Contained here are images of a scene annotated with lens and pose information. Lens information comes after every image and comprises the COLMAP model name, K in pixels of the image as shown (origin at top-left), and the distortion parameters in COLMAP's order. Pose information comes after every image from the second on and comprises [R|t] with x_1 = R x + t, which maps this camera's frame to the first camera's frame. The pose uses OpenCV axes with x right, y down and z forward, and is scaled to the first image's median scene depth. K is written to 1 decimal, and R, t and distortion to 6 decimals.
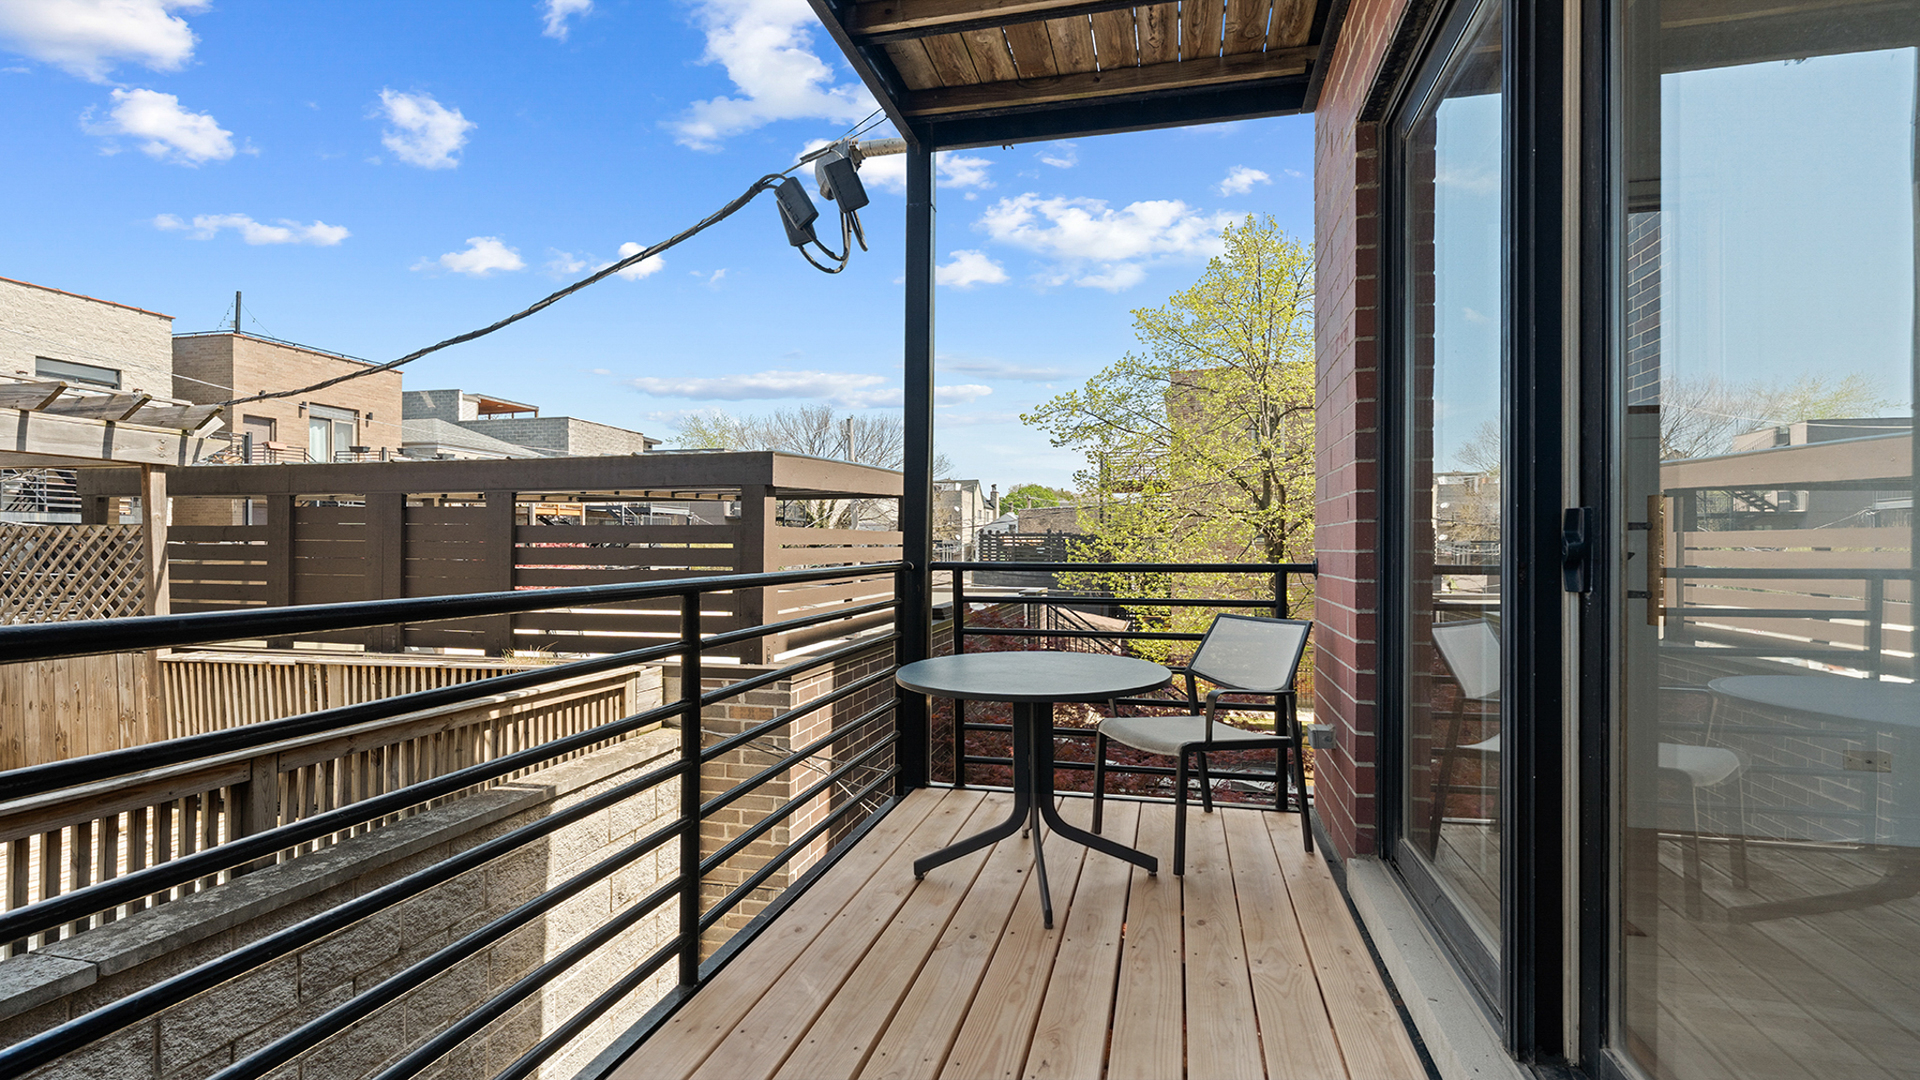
lens RADIAL K [[867.2, 0, 969.5], [0, 867.2, 545.5], [0, 0, 1]] dist [0.002086, 0.000240]
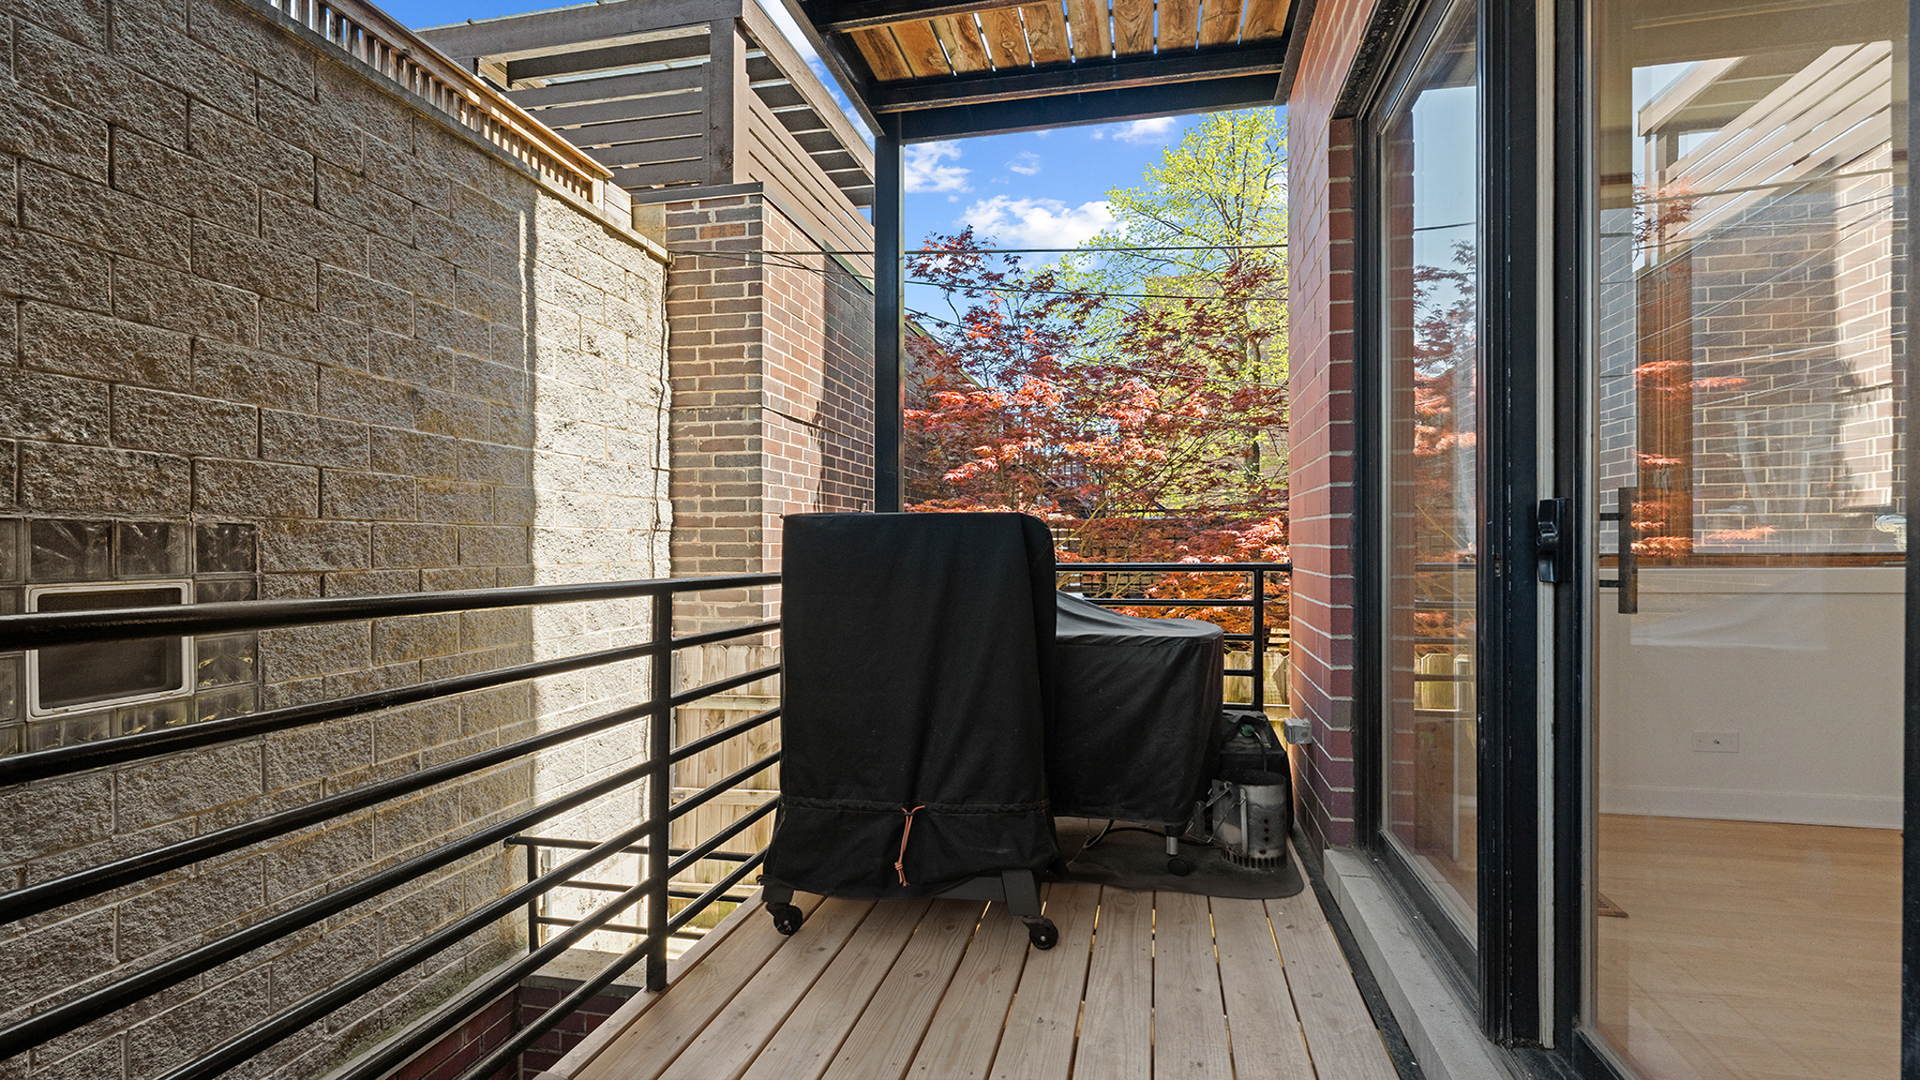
lens RADIAL K [[880.3, 0, 954.7], [0, 880.3, 549.3], [0, 0, 1]] dist [0.001029, -0.000008]
pose [[0.999851, -0.008585, 0.014982, -0.001261], [0.008416, 0.999901, 0.011306, 0.115256], [-0.015078, -0.011178, 0.999824, -0.001554]]
